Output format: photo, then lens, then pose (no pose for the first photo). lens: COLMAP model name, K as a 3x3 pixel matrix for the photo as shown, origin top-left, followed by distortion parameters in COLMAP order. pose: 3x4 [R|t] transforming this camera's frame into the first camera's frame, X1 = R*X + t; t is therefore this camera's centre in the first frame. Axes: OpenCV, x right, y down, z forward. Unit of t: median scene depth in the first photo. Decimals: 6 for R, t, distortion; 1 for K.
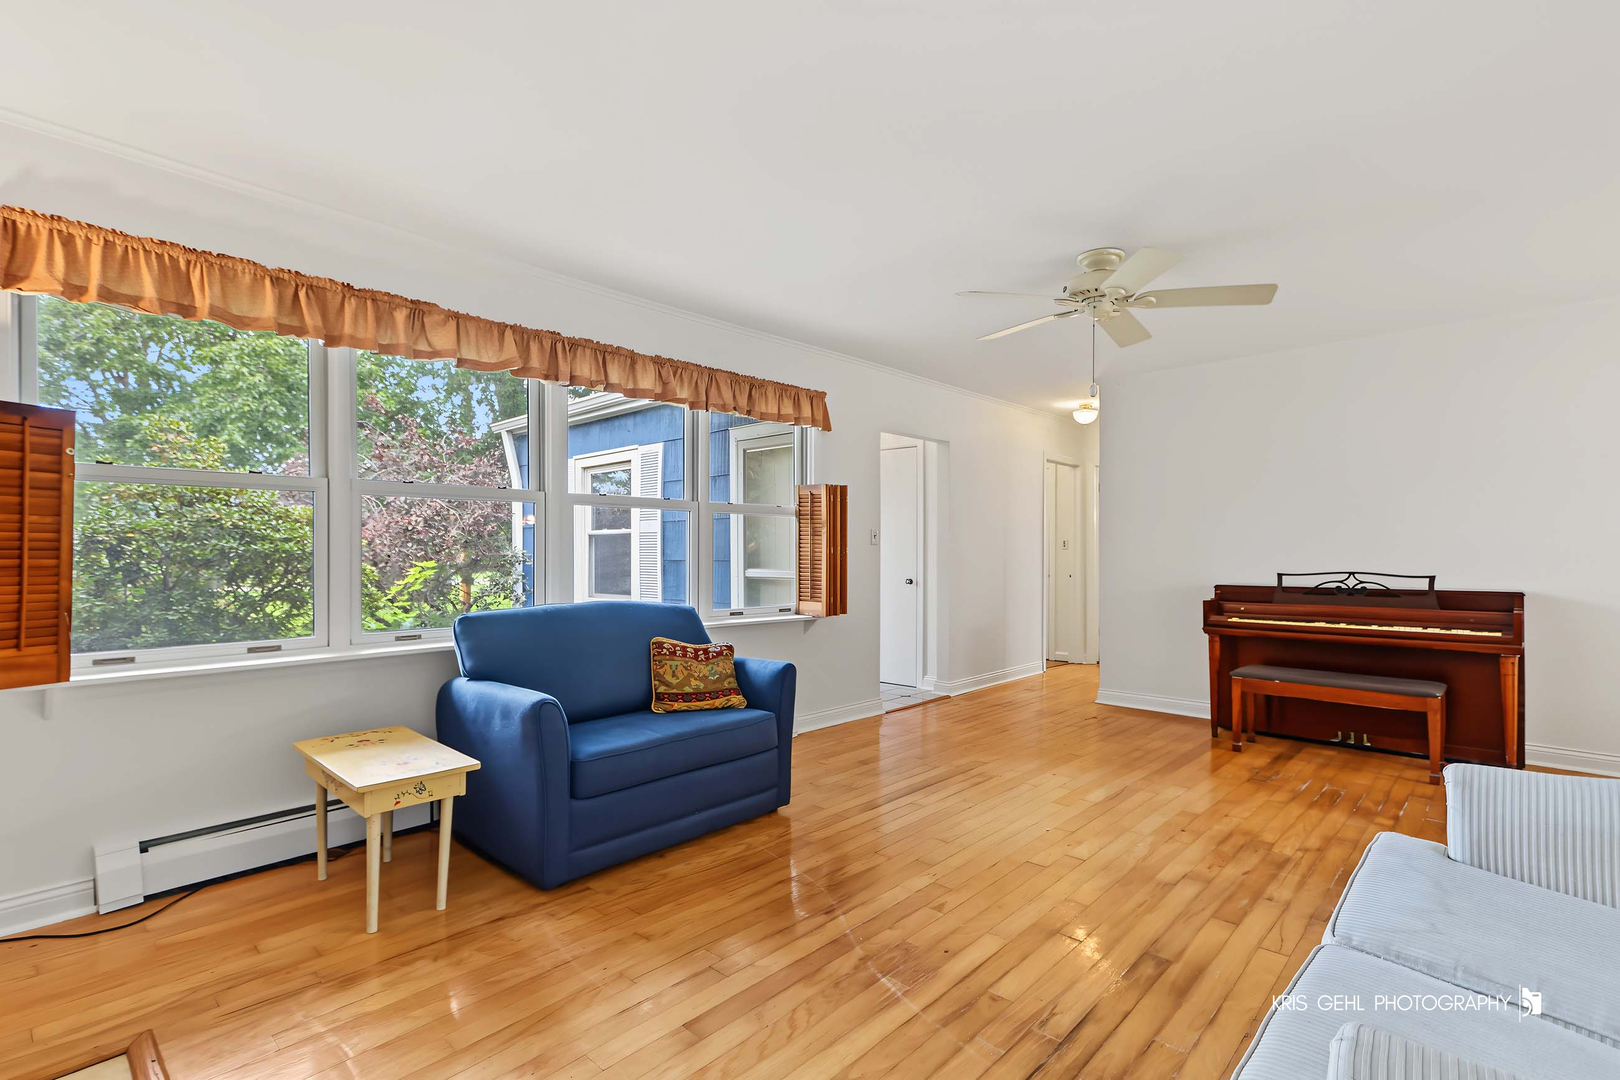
lens RADIAL K [[752.6, 0, 803.7], [0, 752.6, 545.0], [0, 0, 1]] dist [0.011748, -0.000057]
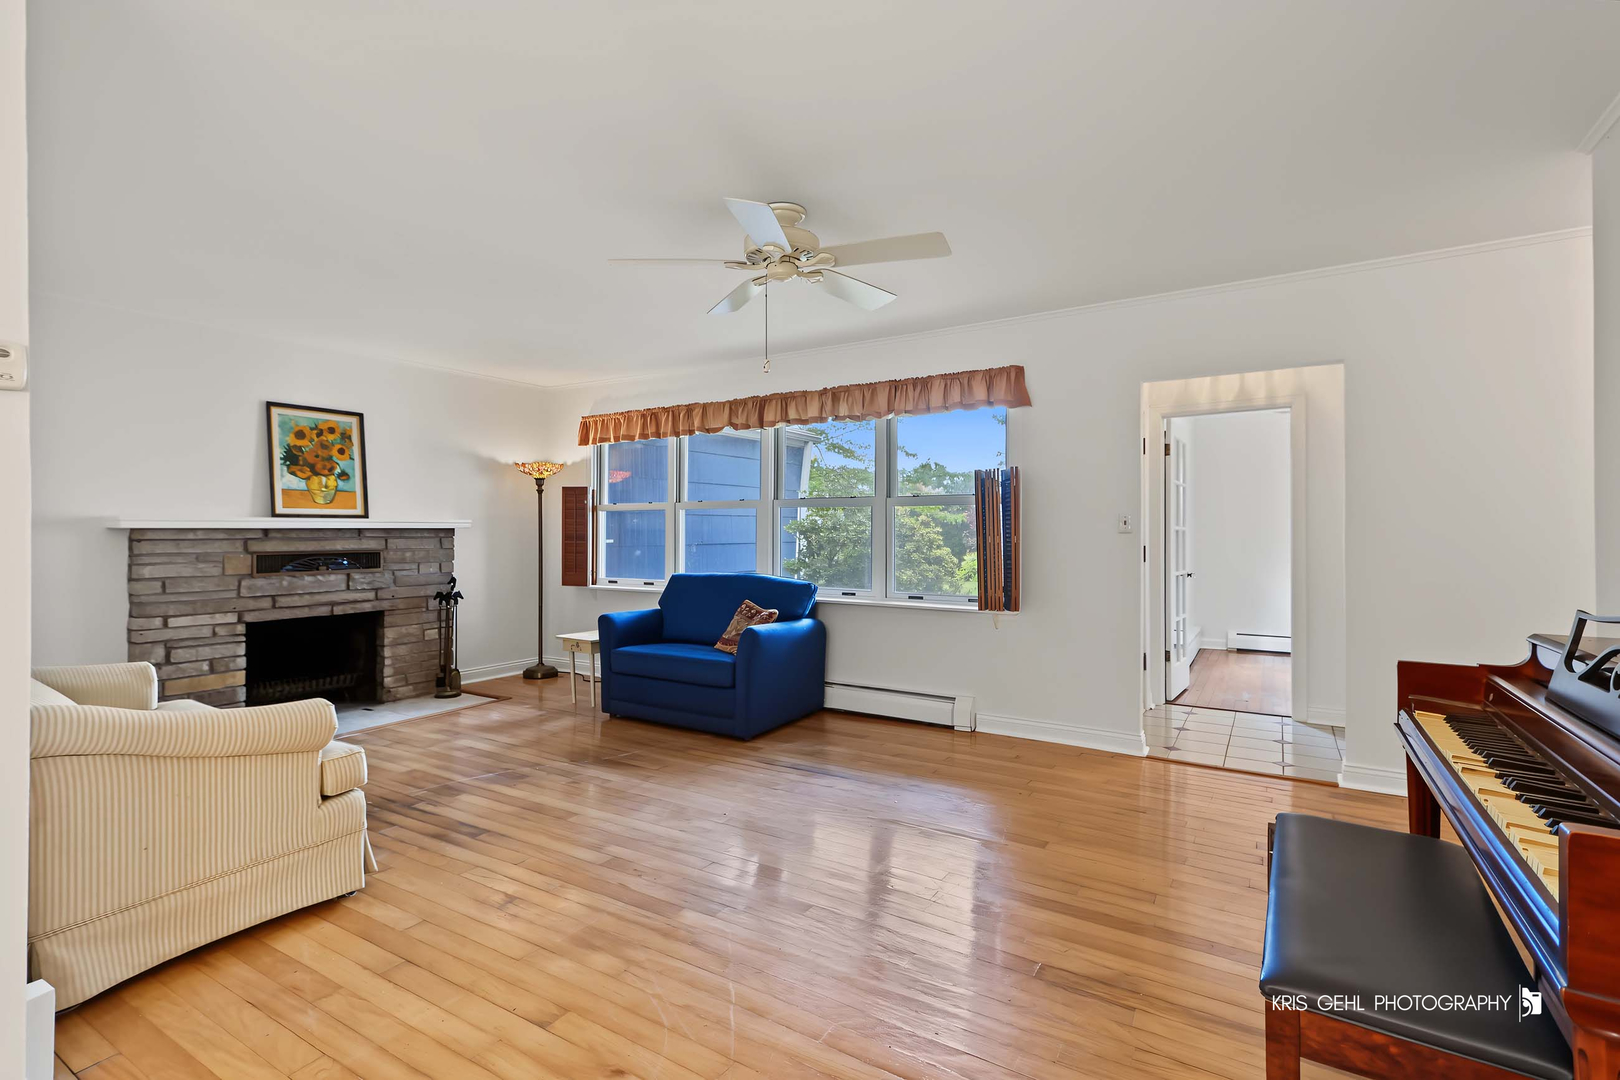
lens RADIAL K [[737.6, 0, 803.1], [0, 737.6, 525.9], [0, 0, 1]] dist [0.009358, -0.000802]
pose [[0.224596, -0.009551, -0.974405, 1.684925], [0.002347, 0.999954, -0.009260, -0.006900], [0.974449, -0.000207, 0.224608, 1.108529]]
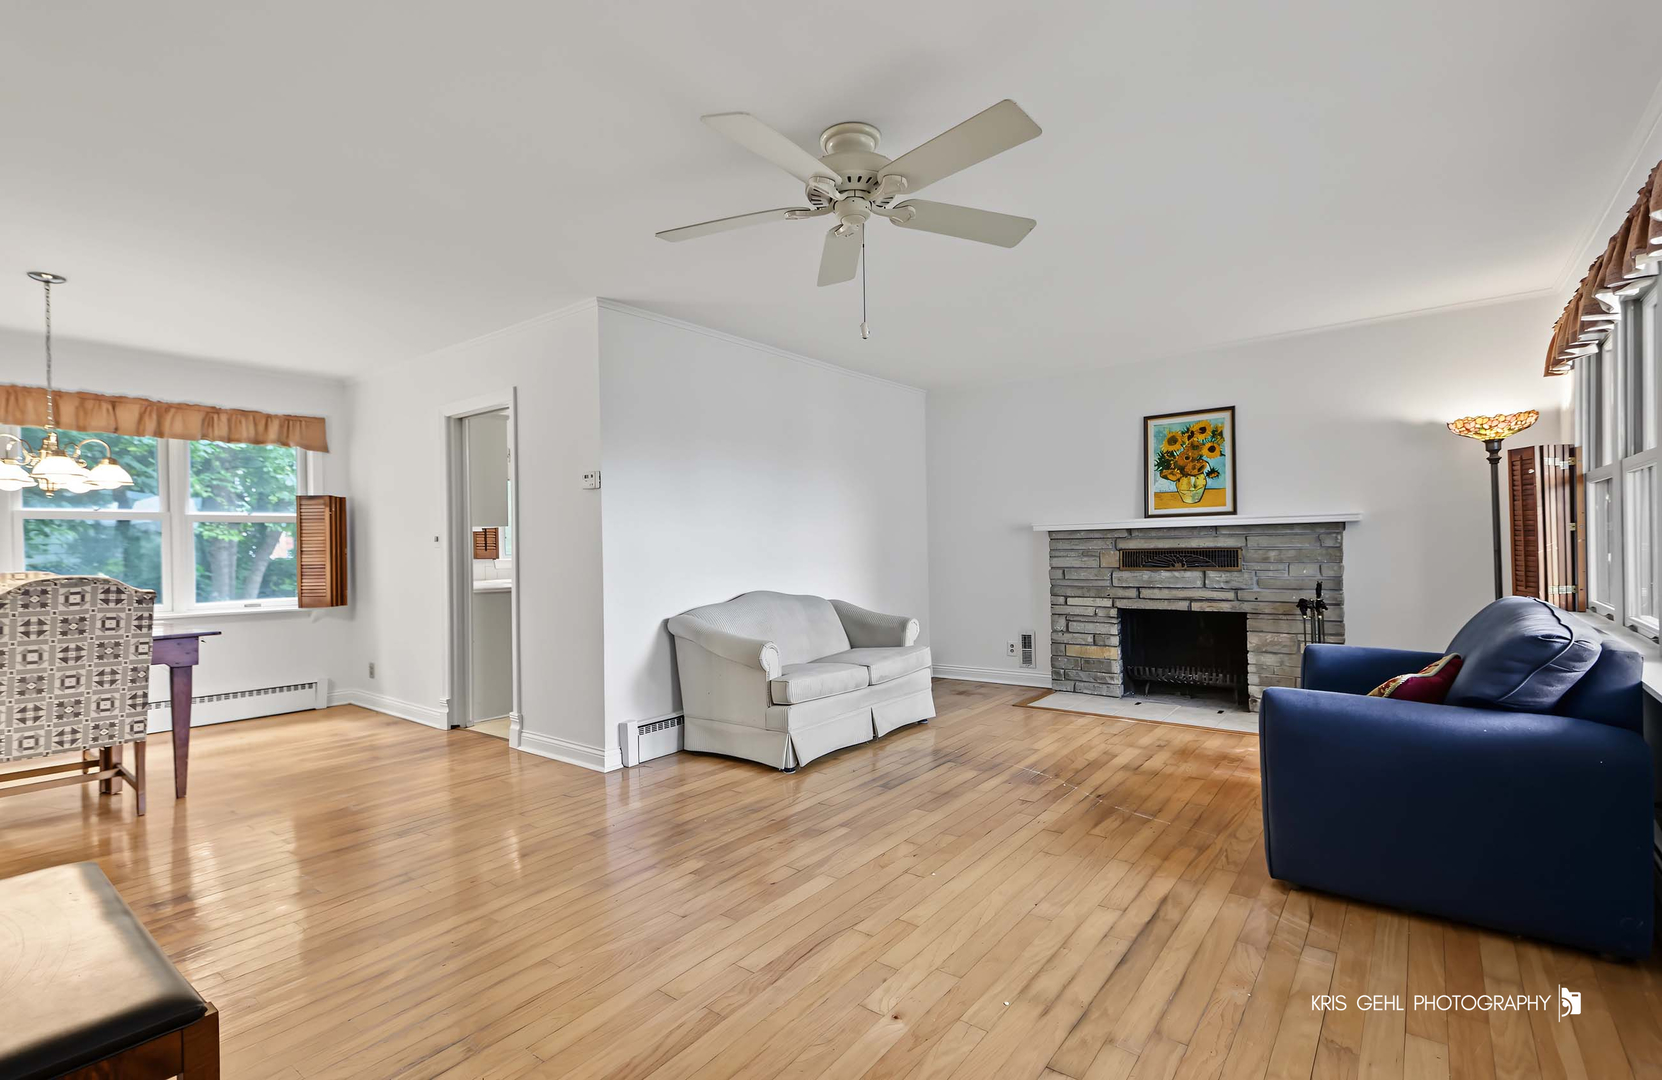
lens RADIAL K [[773.3, 0, 862.3], [0, 773.3, 541.4], [0, 0, 1]] dist [0.001260, -0.000142]
pose [[-0.989230, 0.015487, -0.145545, 0.657983], [0.016507, 0.999847, -0.005809, 0.016848], [0.145433, -0.008149, -0.989335, 2.322672]]
